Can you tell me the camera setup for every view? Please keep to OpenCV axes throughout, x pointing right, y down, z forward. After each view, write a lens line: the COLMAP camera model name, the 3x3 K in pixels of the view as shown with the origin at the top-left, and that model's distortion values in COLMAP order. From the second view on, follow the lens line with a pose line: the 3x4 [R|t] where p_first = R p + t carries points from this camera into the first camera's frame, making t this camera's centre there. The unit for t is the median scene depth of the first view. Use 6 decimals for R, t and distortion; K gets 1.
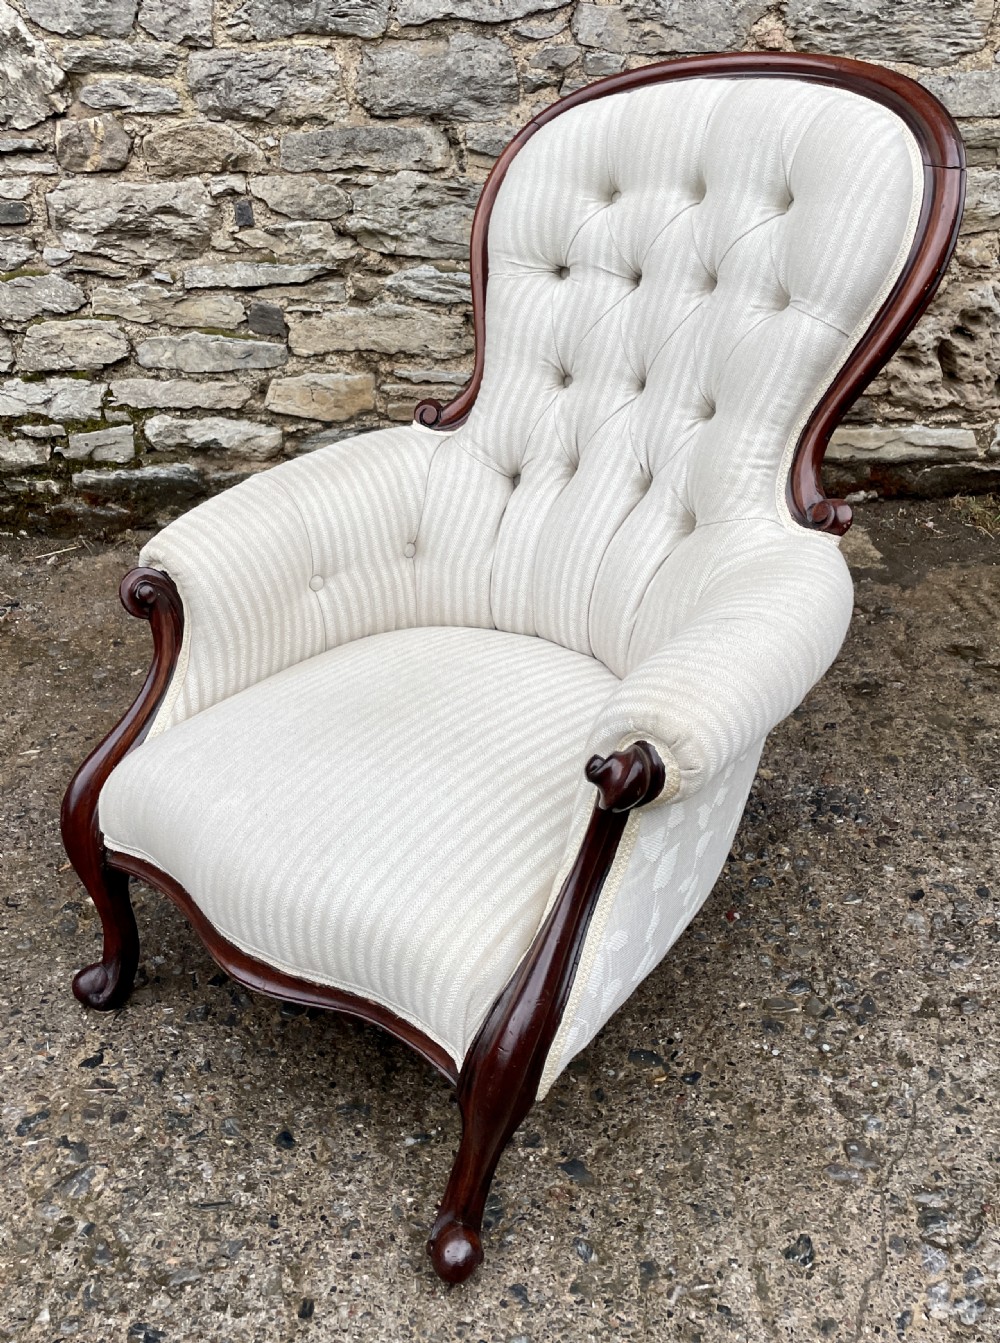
lens RADIAL K [[1189.1, 0, 499.7], [0, 1189.1, 582.2], [0, 0, 1]] dist [0.072419, -0.106656]
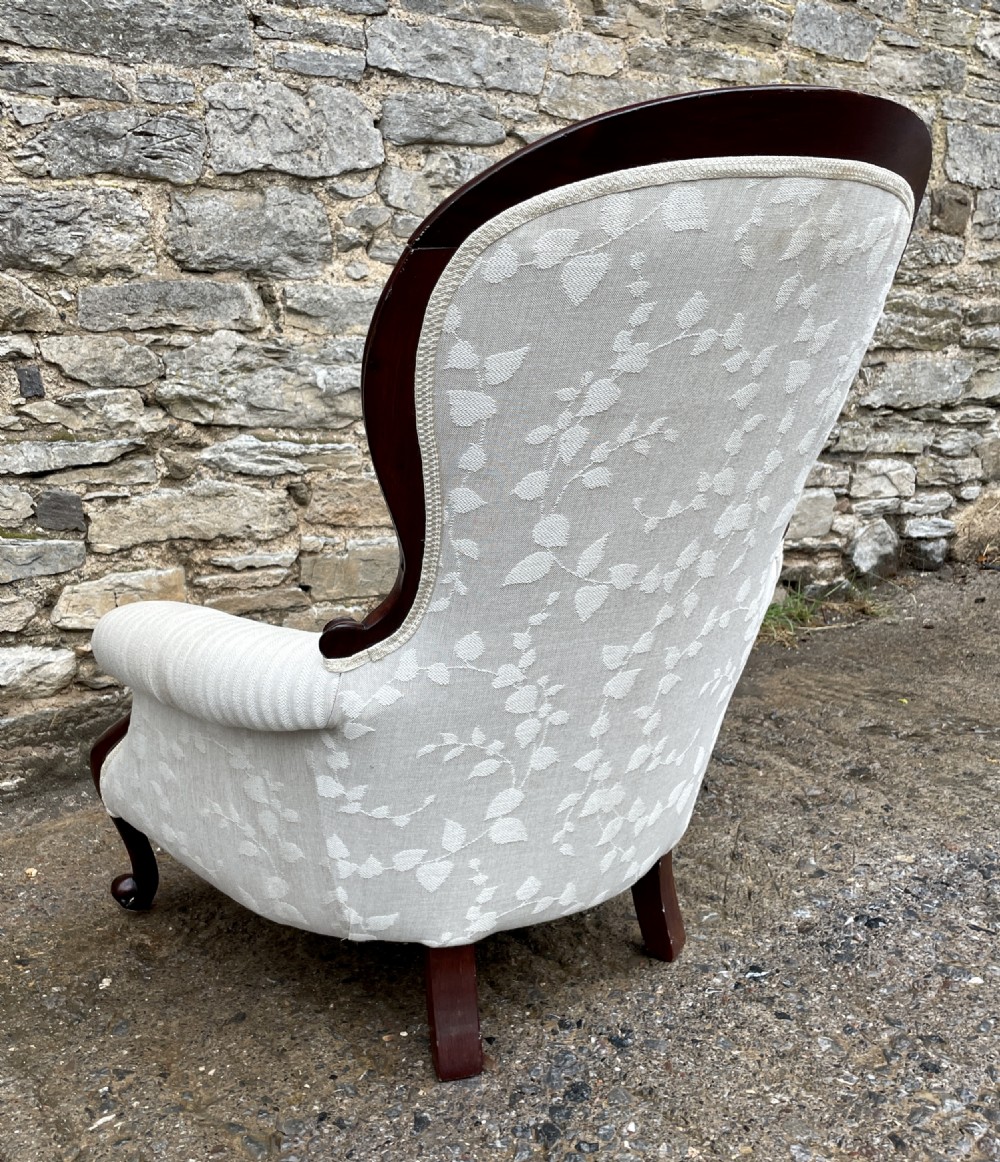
lens RADIAL K [[1223.7, 0, 480.0], [0, 1223.7, 579.9], [0, 0, 1]] dist [0.039051, 0.000000]
pose [[0.817559, -0.113598, 0.564529, -0.449845], [0.228173, 0.964010, -0.136459, -0.002923], [-0.528710, 0.240374, 0.814055, 0.214820]]
